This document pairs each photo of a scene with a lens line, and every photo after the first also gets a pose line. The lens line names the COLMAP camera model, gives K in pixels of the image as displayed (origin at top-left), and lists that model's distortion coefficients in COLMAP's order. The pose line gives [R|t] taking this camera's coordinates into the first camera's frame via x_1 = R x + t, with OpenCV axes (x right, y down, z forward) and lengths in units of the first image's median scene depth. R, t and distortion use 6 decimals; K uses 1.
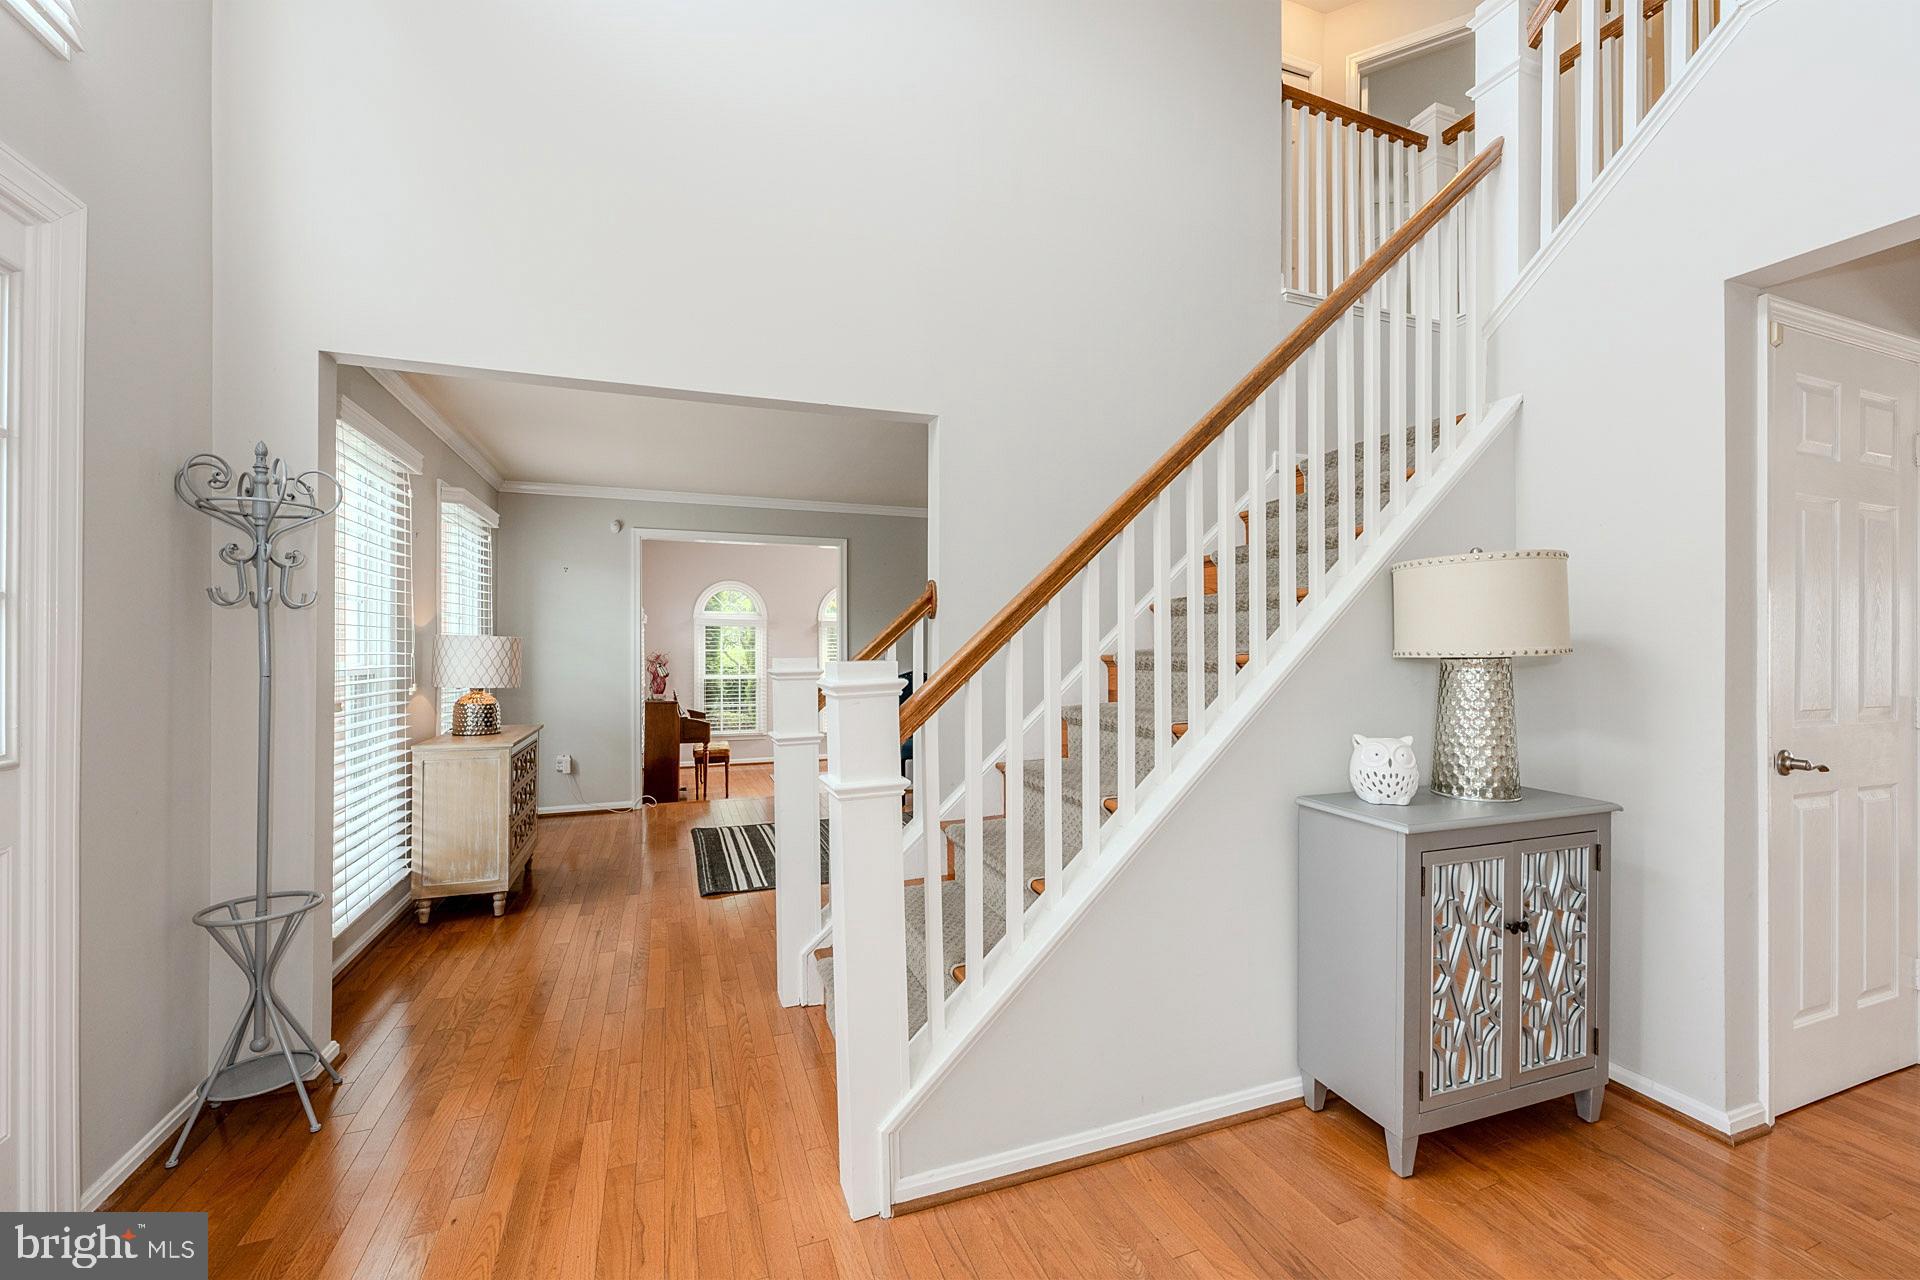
lens RADIAL K [[758.1, 0, 953.2], [0, 758.1, 649.5], [0, 0, 1]] dist [-0.011873, -0.000320]
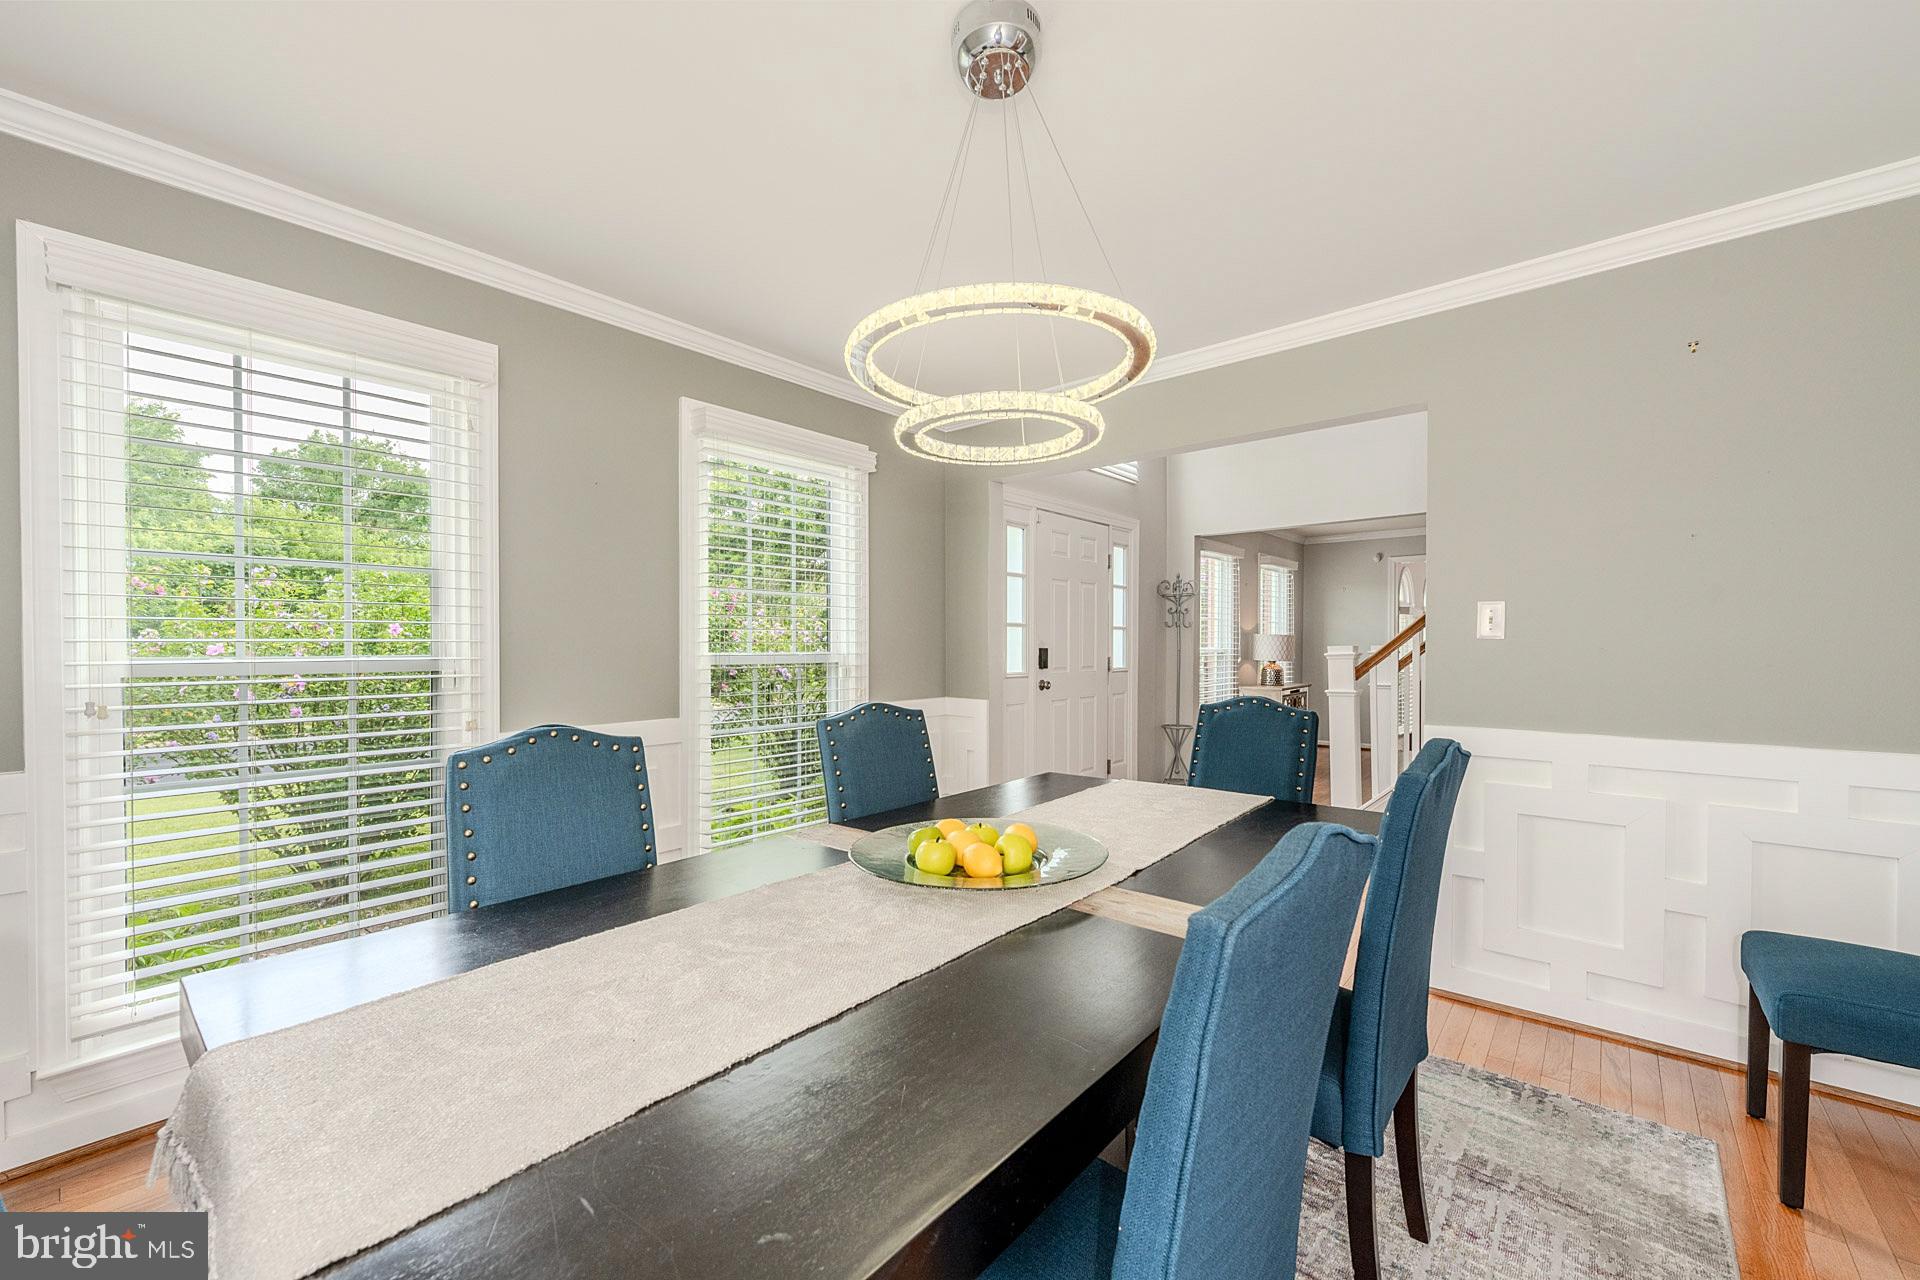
lens RADIAL K [[758.1, 0, 974.6], [0, 758.1, 650.0], [0, 0, 1]] dist [-0.011873, -0.000320]
pose [[0.500484, 0.015314, -0.865610, 0.551803], [-0.005296, 0.999879, 0.014627, -0.001461], [0.865729, -0.002736, 0.500505, -0.521978]]
